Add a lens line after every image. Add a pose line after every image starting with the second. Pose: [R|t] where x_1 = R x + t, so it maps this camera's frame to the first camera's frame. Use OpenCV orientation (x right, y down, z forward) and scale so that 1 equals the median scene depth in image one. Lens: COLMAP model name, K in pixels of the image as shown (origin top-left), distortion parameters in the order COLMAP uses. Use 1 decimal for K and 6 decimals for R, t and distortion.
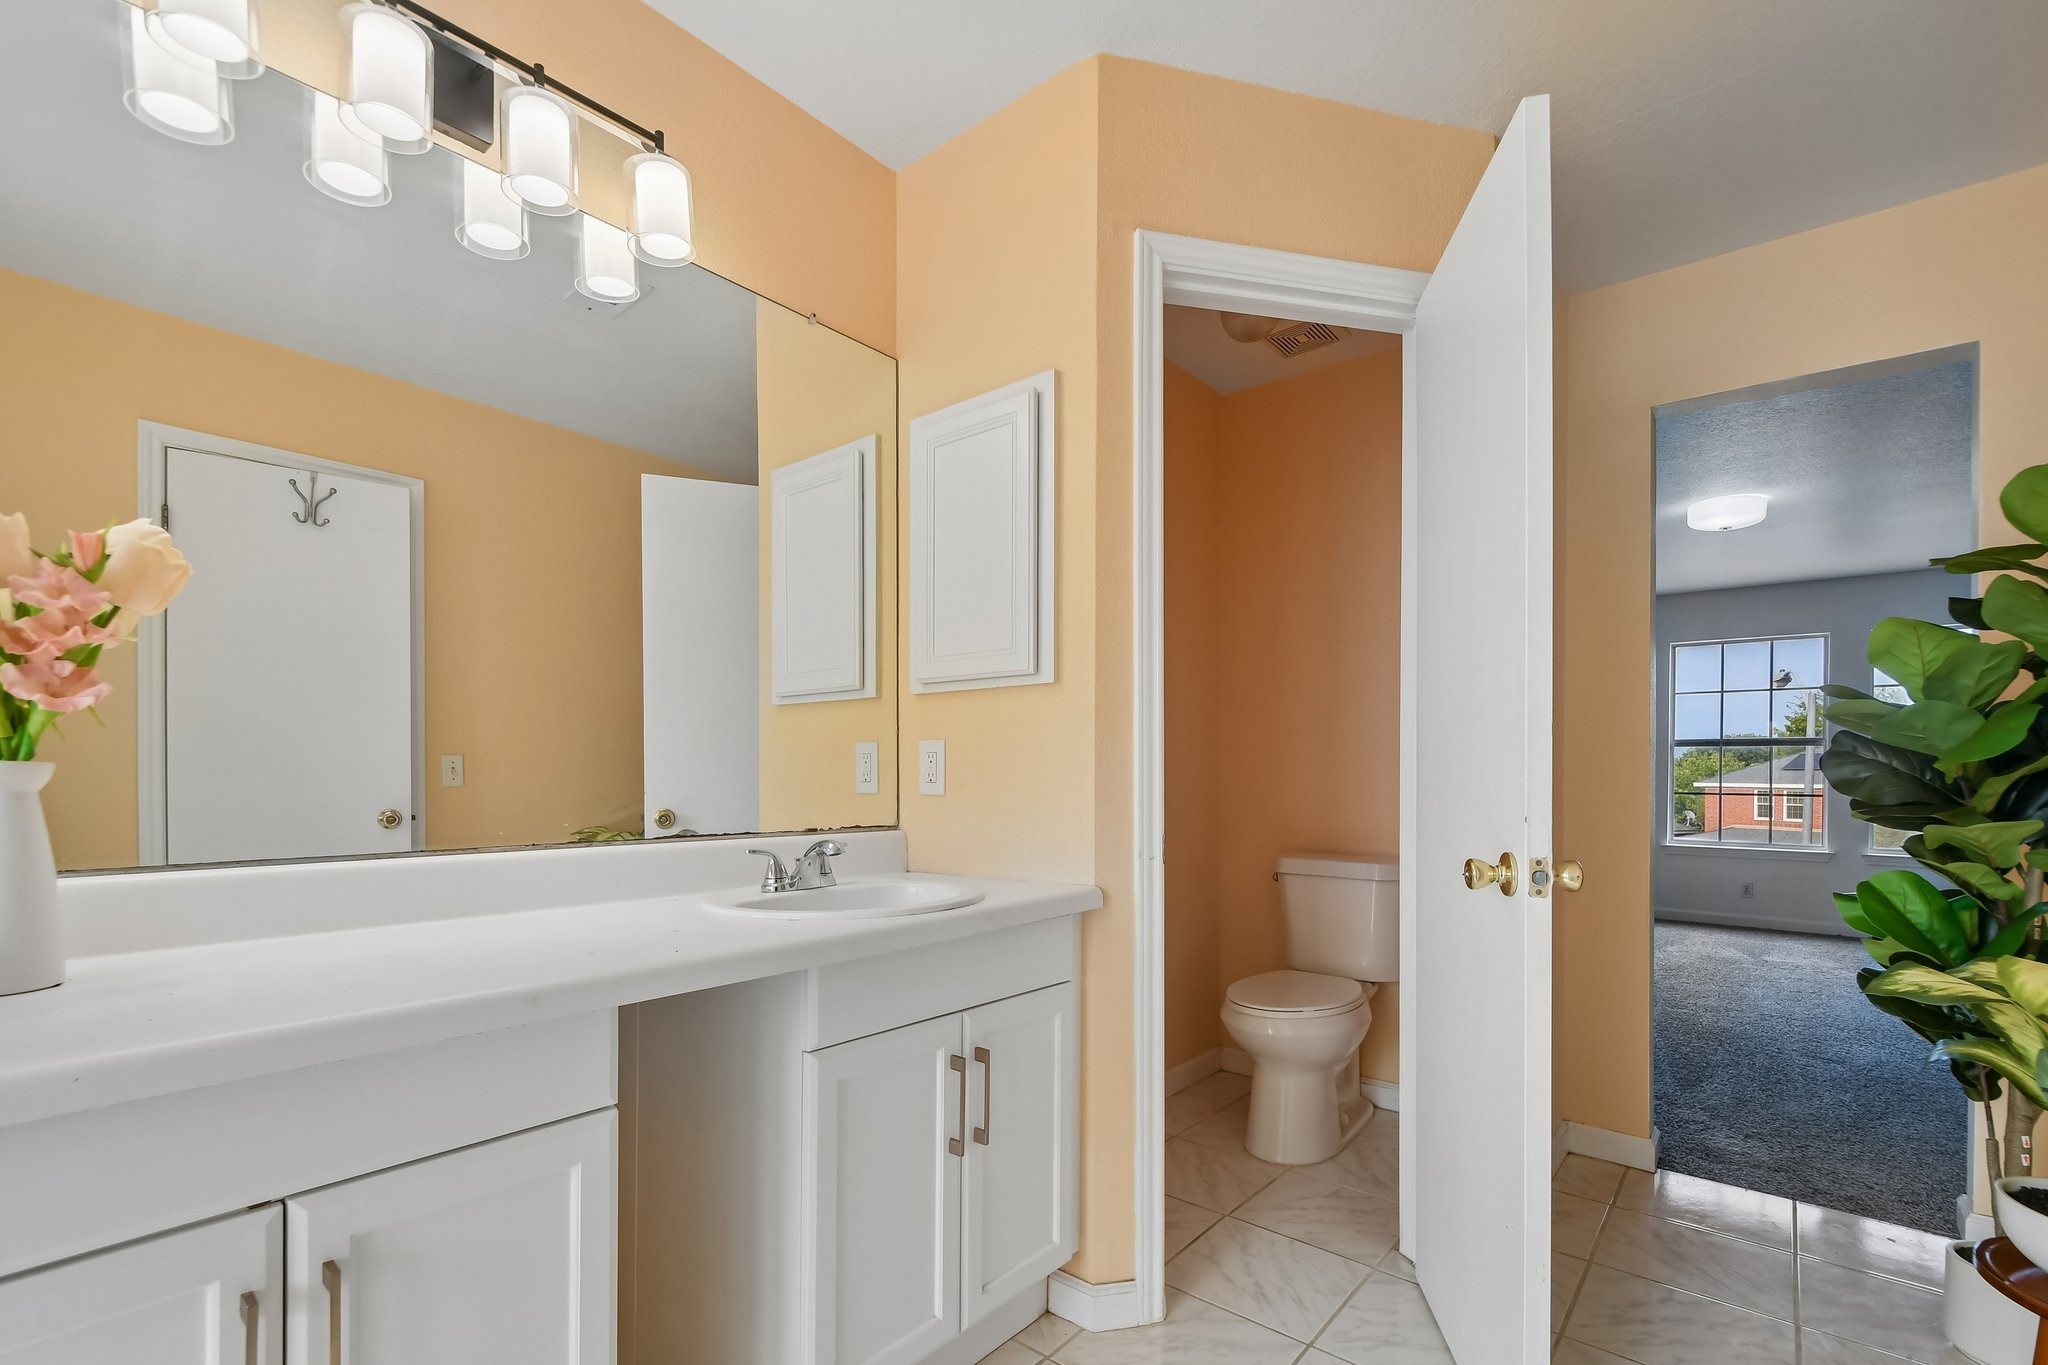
lens RADIAL K [[906.1, 0, 1022.4], [0, 906.1, 783.5], [0, 0, 1]] dist [-0.001063, -0.000293]
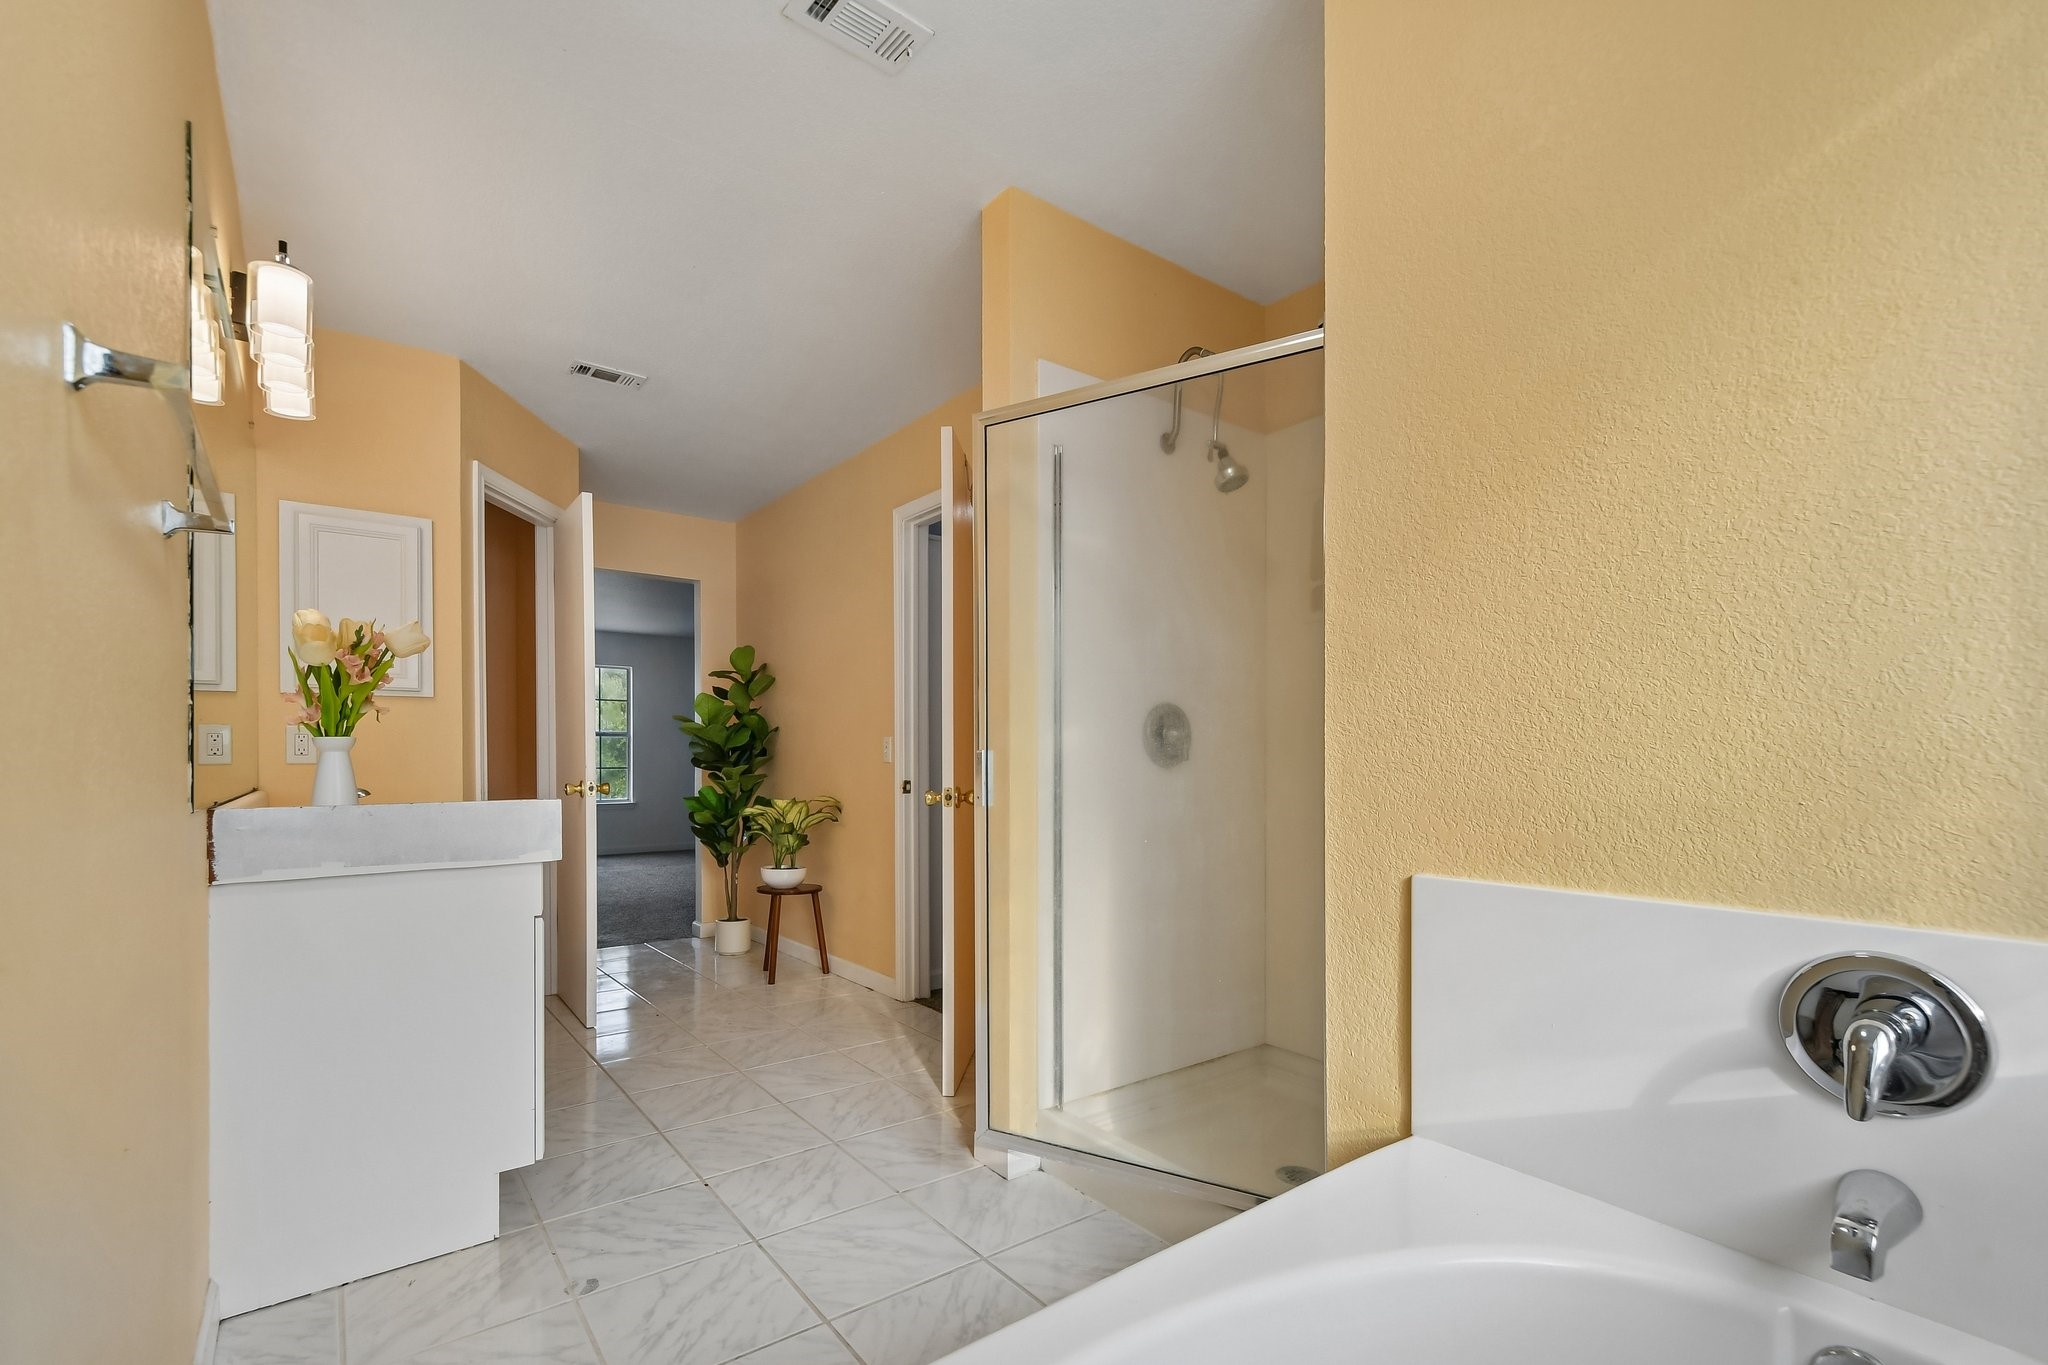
lens RADIAL K [[911.9, 0, 1016.1], [0, 911.9, 759.9], [0, 0, 1]] dist [0.009676, -0.000116]
pose [[0.216829, -0.007027, 0.976184, -1.444781], [0.011807, 0.999920, 0.004575, 0.015243], [-0.976138, 0.010534, 0.216895, -0.484752]]
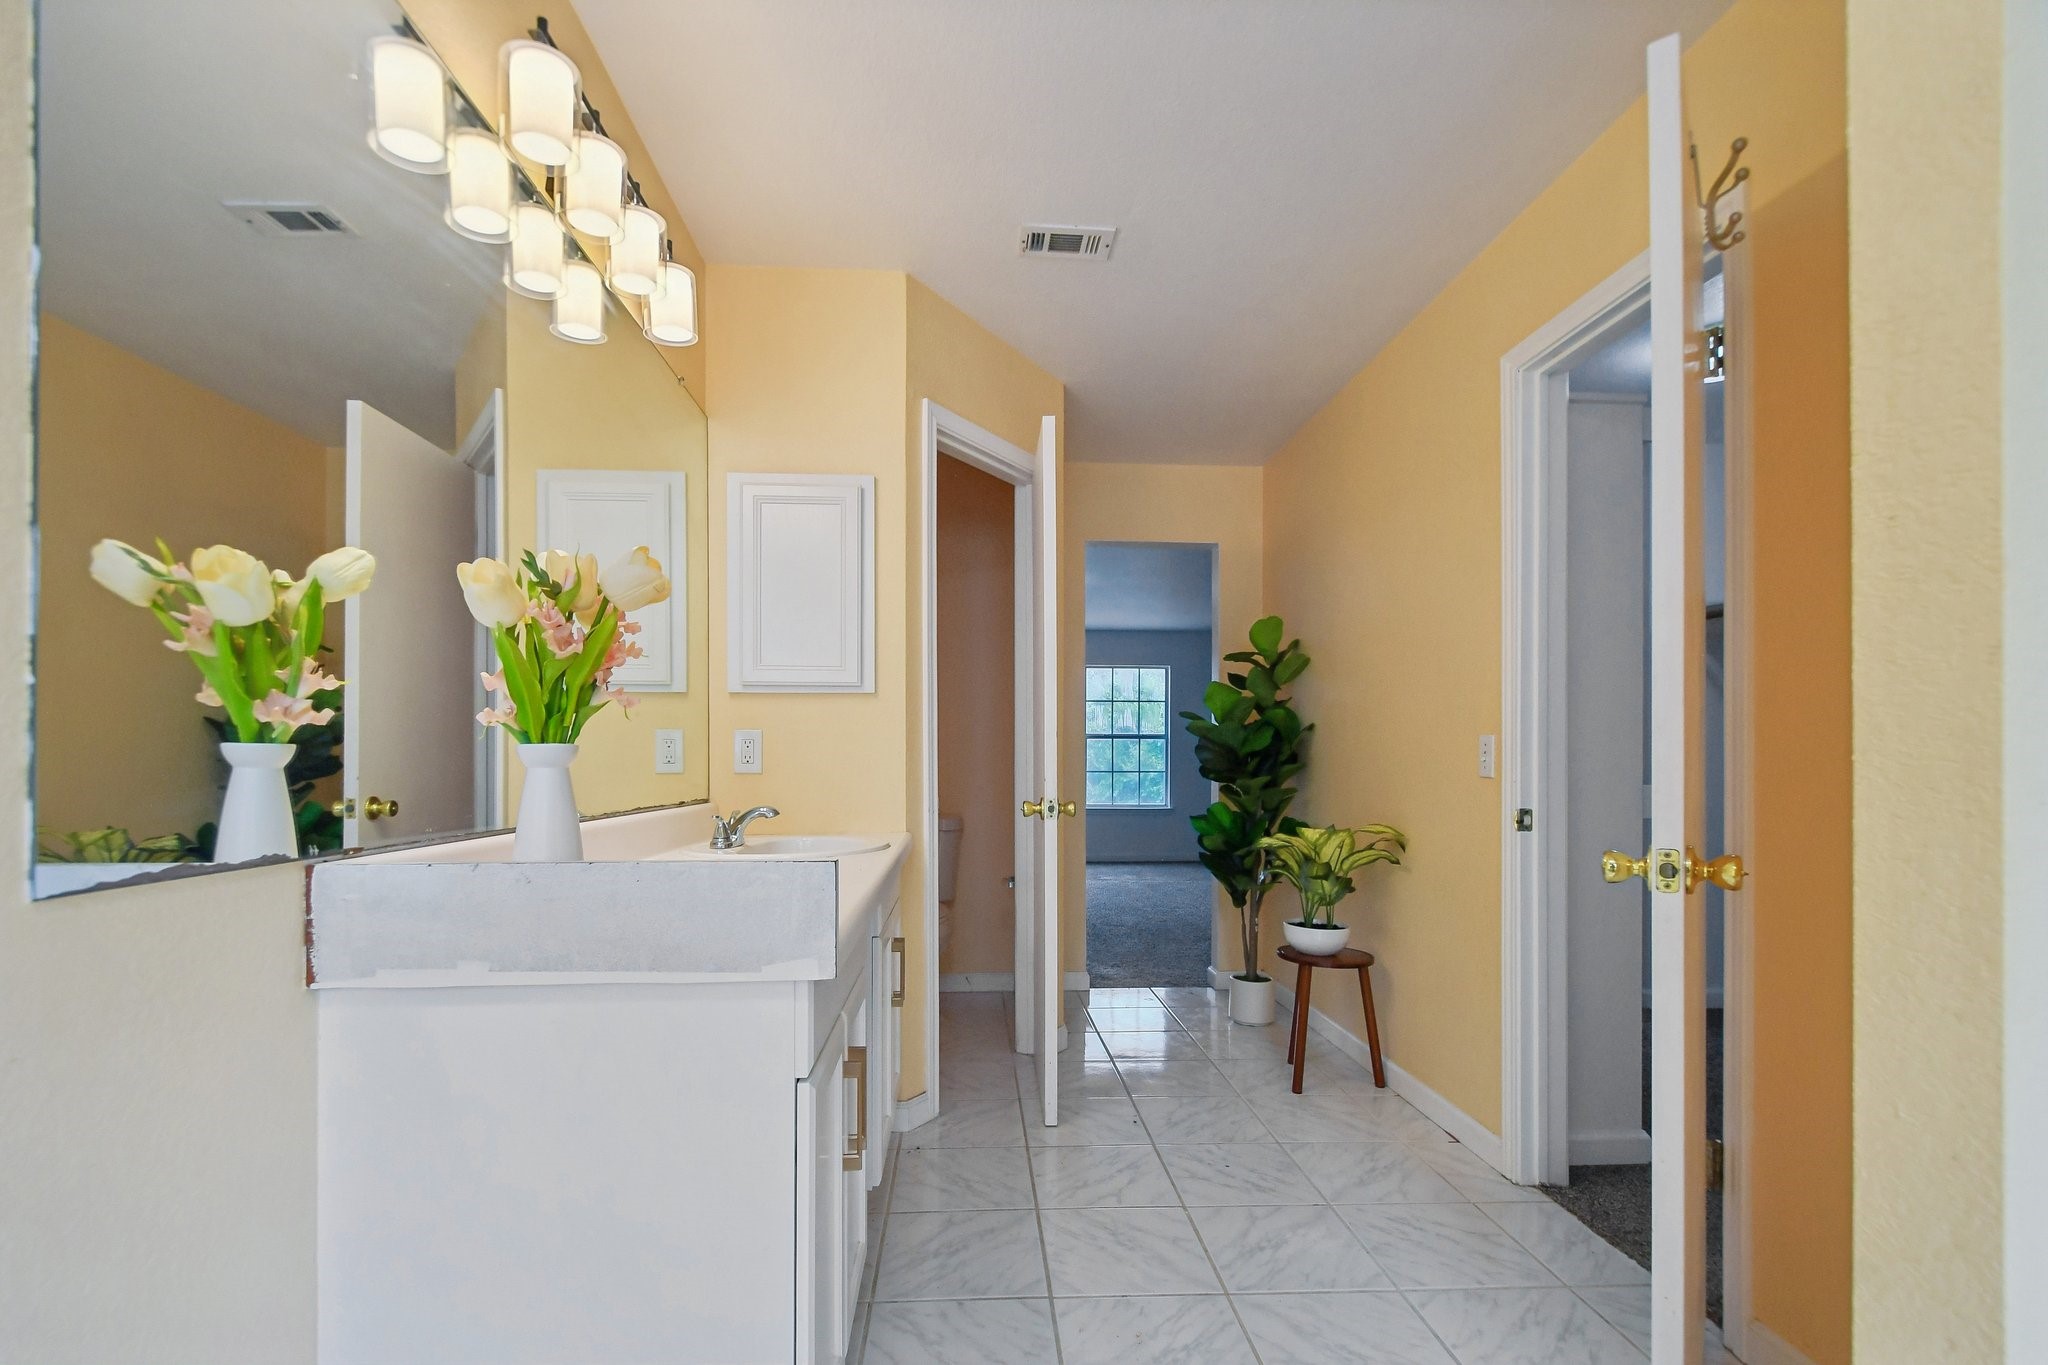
lens RADIAL K [[911.9, 0, 1016.1], [0, 911.9, 759.9], [0, 0, 1]] dist [0.009676, -0.000116]
pose [[0.723238, -0.004179, 0.690586, -0.800267], [0.008133, 0.999964, -0.002467, 0.000028], [-0.690551, 0.007401, 0.723246, -0.202495]]
